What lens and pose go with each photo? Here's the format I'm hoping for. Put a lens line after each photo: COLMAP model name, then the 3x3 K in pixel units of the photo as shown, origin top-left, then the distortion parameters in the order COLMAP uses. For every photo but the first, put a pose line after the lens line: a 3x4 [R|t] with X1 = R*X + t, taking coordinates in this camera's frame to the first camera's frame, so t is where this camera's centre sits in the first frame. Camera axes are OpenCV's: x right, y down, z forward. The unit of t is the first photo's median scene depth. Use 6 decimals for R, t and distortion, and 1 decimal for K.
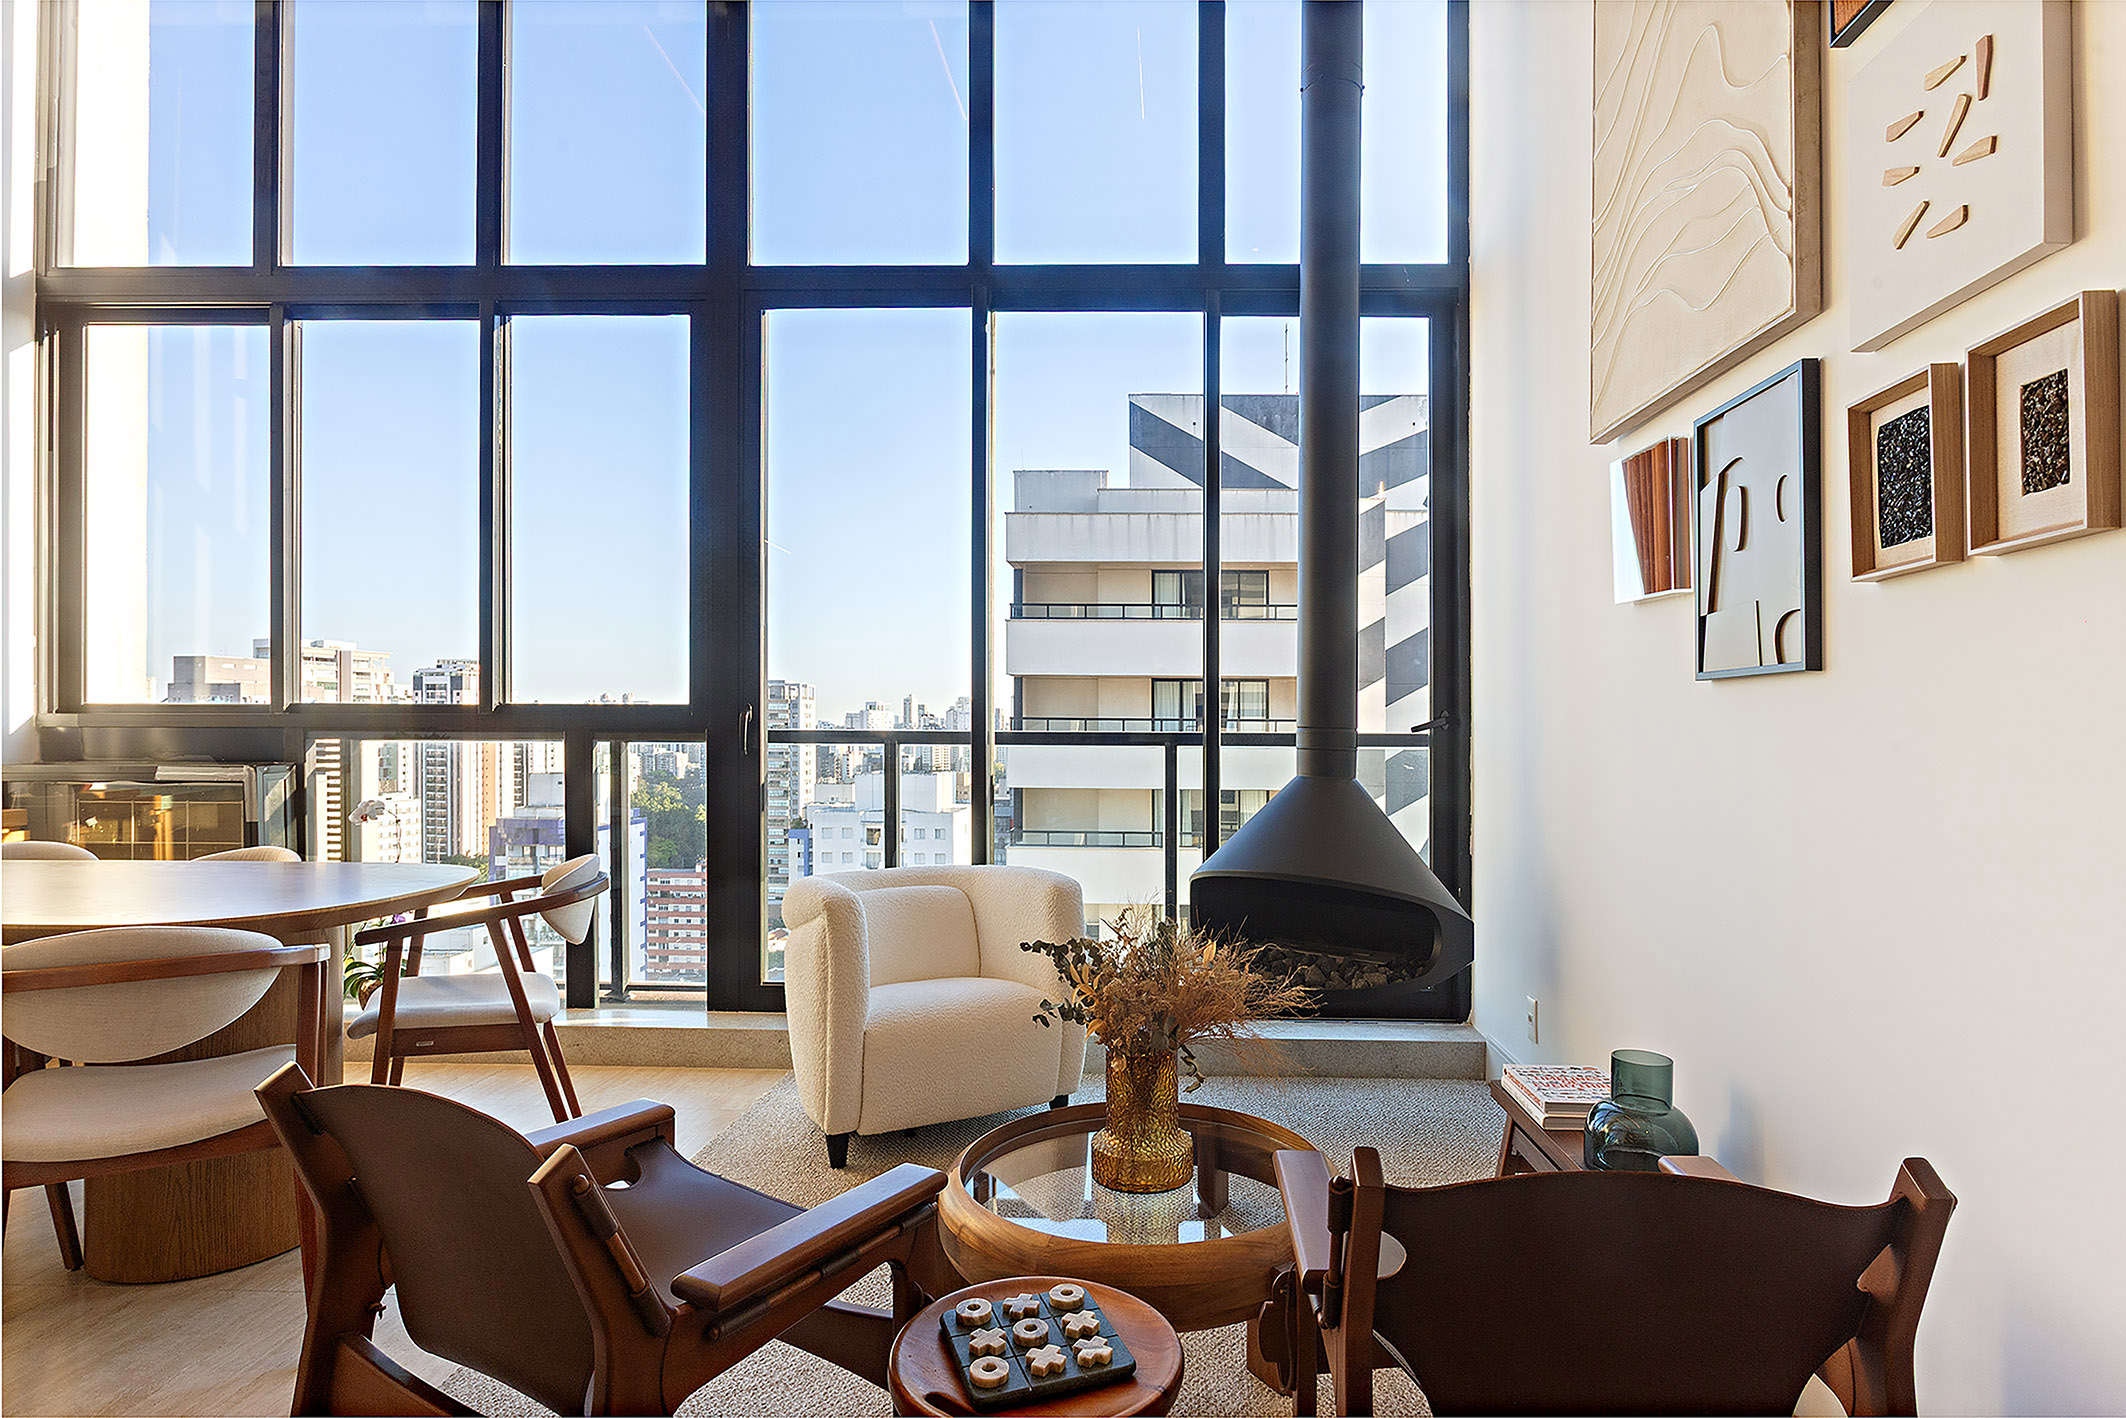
lens RADIAL K [[1253.9, 0, 1103.0], [0, 1253.9, 719.7], [0, 0, 1]] dist [-0.002747, 0.004199]
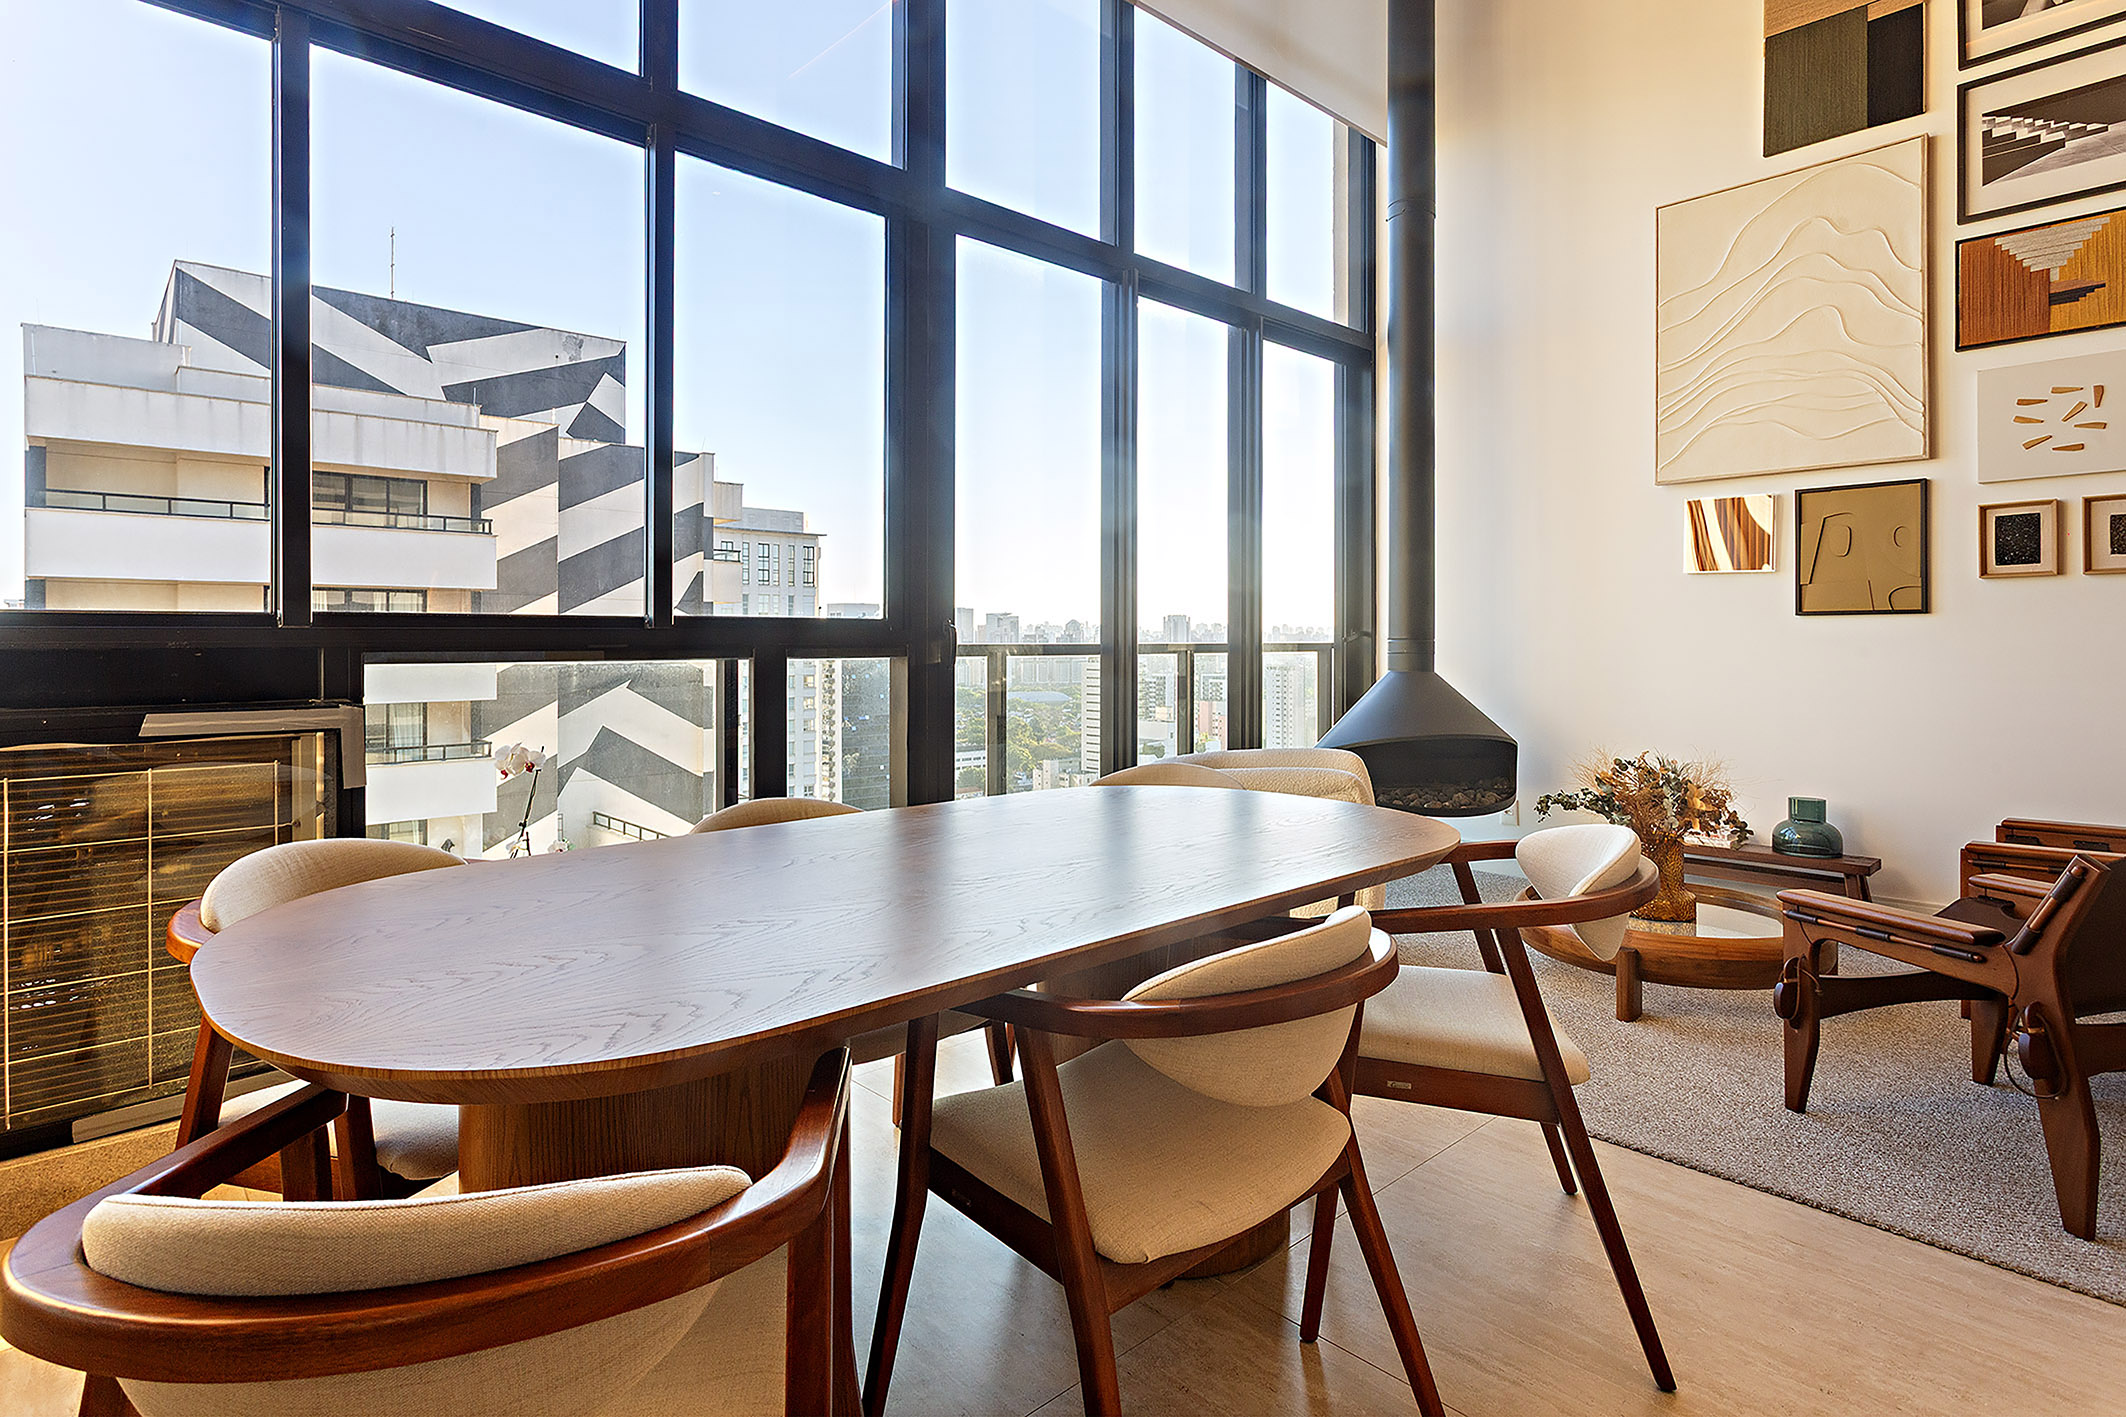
lens RADIAL K [[1030.5, 0, 1176.7], [0, 1030.5, 623.9], [0, 0, 1]] dist [0.000714, 0.002379]
pose [[0.695771, 0.004411, 0.718250, -0.766377], [0.000543, 0.999978, -0.006667, -0.002867], [-0.718263, 0.005029, 0.695753, 0.291878]]
